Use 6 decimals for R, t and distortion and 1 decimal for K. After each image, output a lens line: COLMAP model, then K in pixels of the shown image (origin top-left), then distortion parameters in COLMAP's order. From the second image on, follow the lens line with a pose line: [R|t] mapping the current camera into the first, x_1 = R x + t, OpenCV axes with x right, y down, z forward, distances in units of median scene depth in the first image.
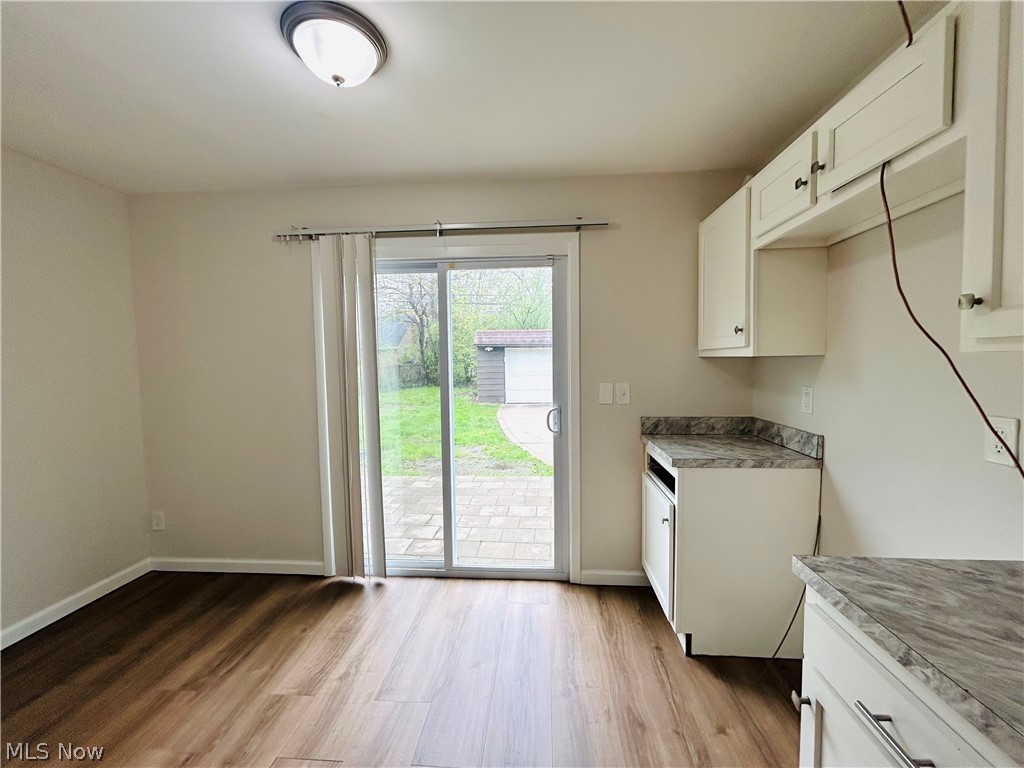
lens RADIAL K [[417.0, 0, 513.2], [0, 417.0, 382.9], [0, 0, 1]] dist [-0.001916, 0.000518]
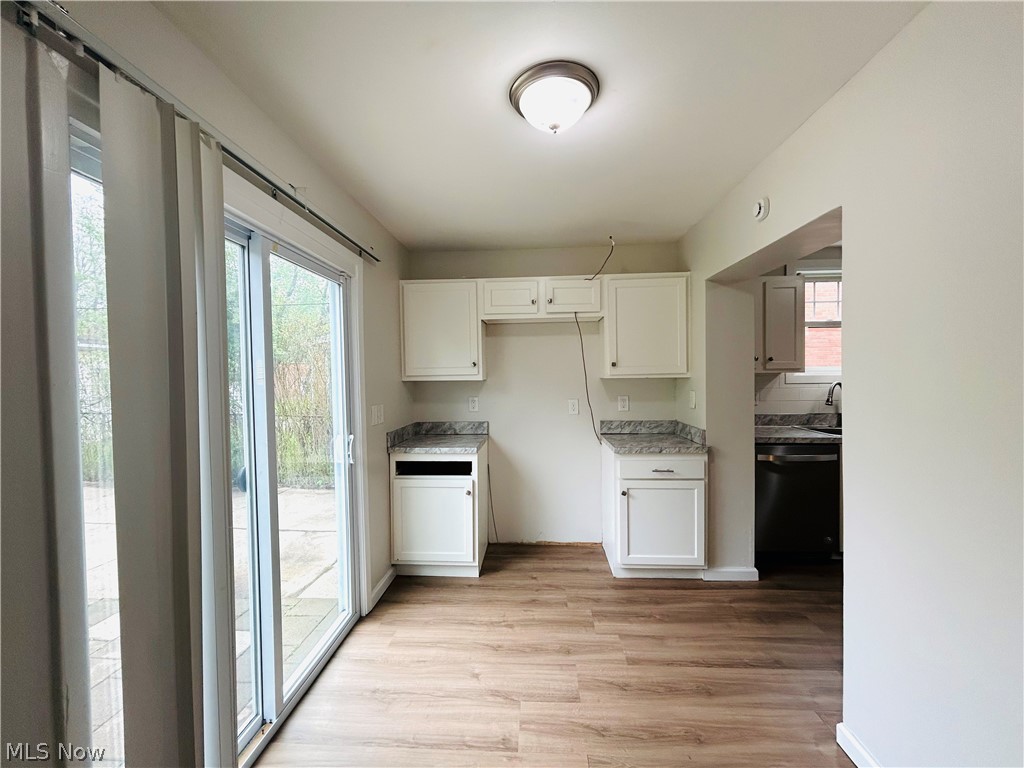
lens RADIAL K [[417.0, 0, 513.2], [0, 417.0, 382.9], [0, 0, 1]] dist [-0.001916, 0.000518]
pose [[-0.016729, -0.008952, 0.999820, -0.862716], [0.068469, 0.997602, 0.010078, -0.045374], [-0.997513, 0.068626, -0.016076, 0.668191]]
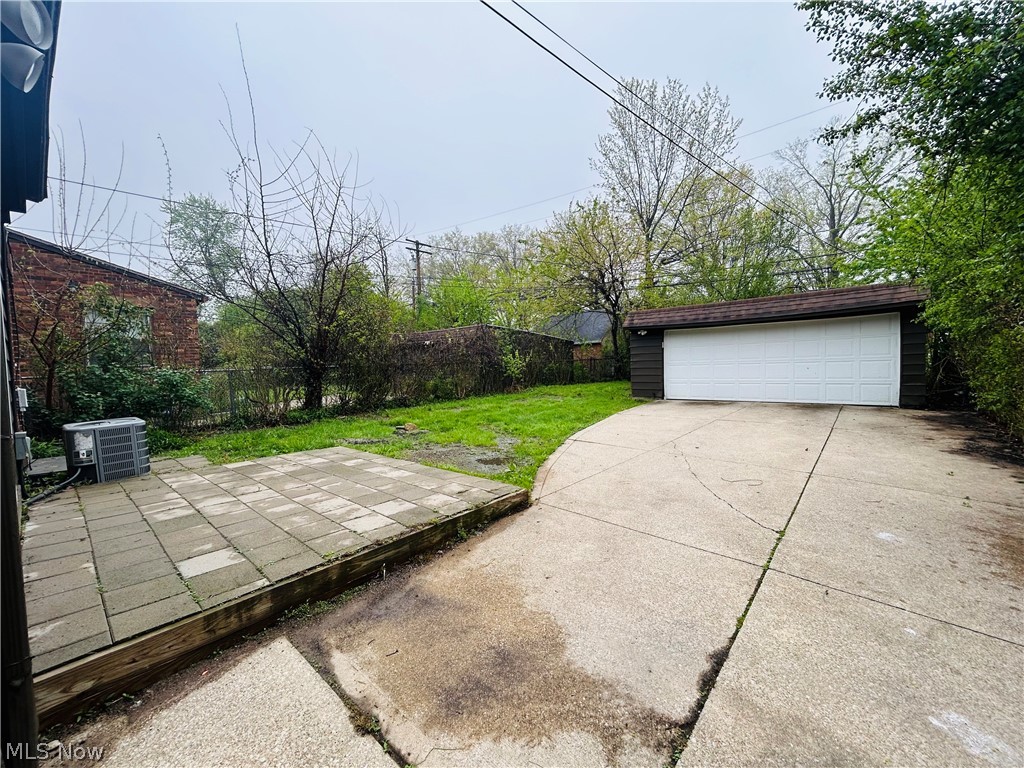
lens RADIAL K [[417.0, 0, 513.2], [0, 417.0, 382.9], [0, 0, 1]] dist [-0.001916, 0.000518]
pose [[0.796907, 0.018679, -0.603813, 1.402034], [-0.019772, 0.999793, 0.004834, 0.118678], [0.603778, 0.008086, 0.797111, 1.048628]]
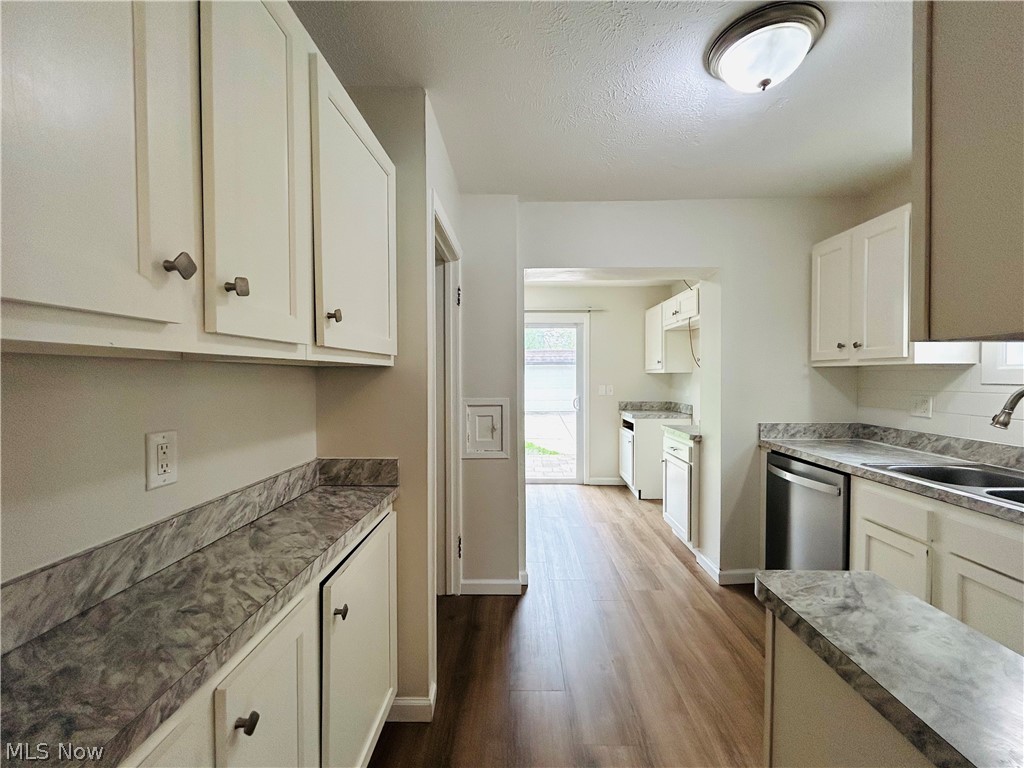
lens RADIAL K [[417.0, 0, 513.2], [0, 417.0, 382.9], [0, 0, 1]] dist [-0.001916, 0.000518]
pose [[0.998261, 0.010576, 0.057985, -0.343064], [-0.008348, 0.999223, -0.038528, 0.073681], [-0.058347, 0.037977, 0.997574, -1.052002]]
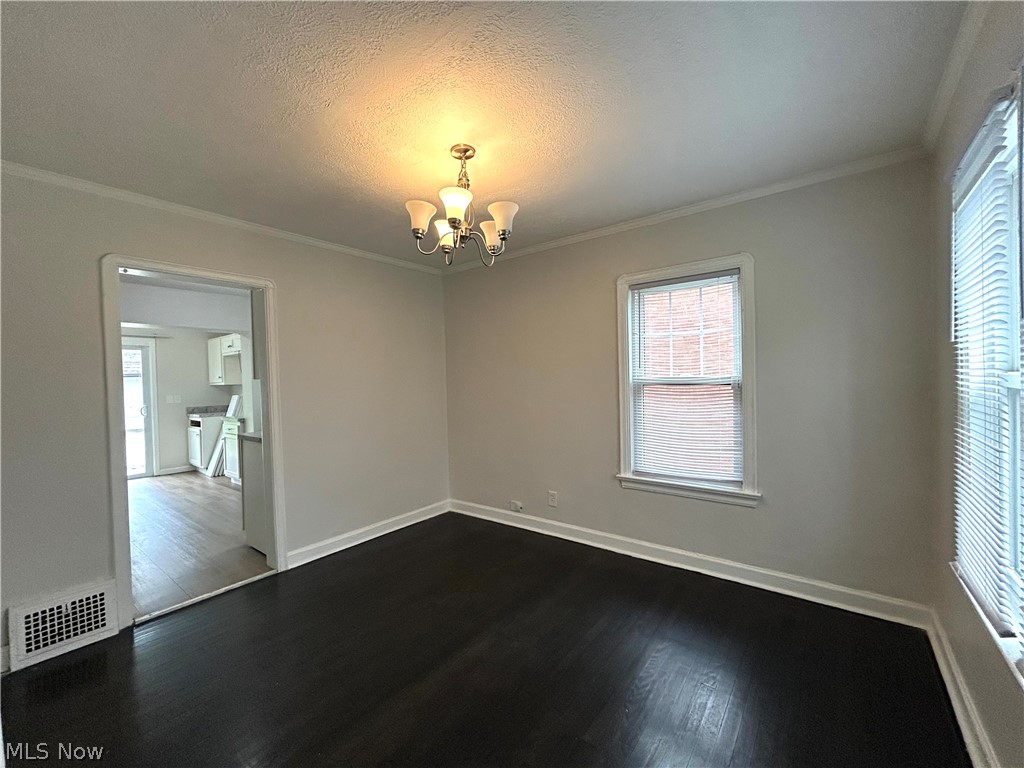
lens RADIAL K [[417.0, 0, 513.2], [0, 417.0, 382.9], [0, 0, 1]] dist [-0.001916, 0.000518]
pose [[0.552672, -0.010230, 0.833336, -0.788493], [0.066814, 0.997250, -0.032069, 0.153151], [-0.830716, 0.073402, 0.551836, -2.311083]]
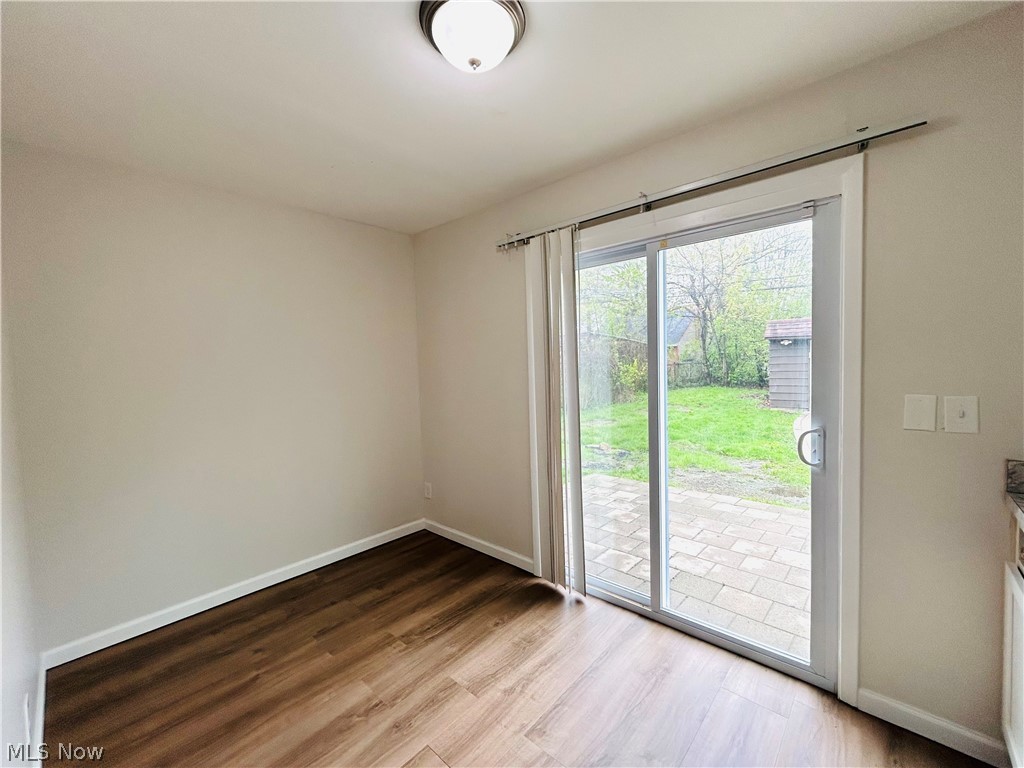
lens RADIAL K [[417.0, 0, 513.2], [0, 417.0, 382.9], [0, 0, 1]] dist [-0.001916, 0.000518]
pose [[0.788520, 0.019282, -0.614707, 0.134002], [-0.016293, 0.999813, 0.010462, -0.013715], [0.614793, 0.001766, 0.788686, 0.181794]]
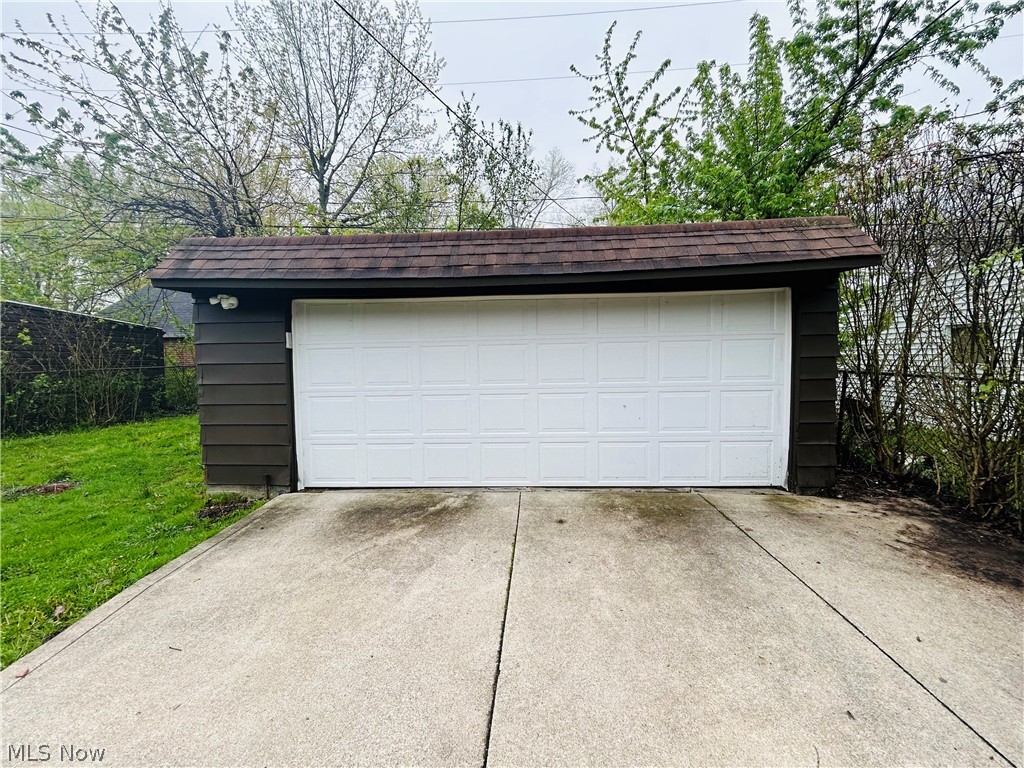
lens RADIAL K [[417.0, 0, 513.2], [0, 417.0, 382.9], [0, 0, 1]] dist [-0.001916, 0.000518]
pose [[0.999529, -0.002392, 0.030586, 0.747251], [0.002484, 0.999993, -0.002966, -0.144829], [-0.030578, 0.003041, 0.999528, 4.145356]]
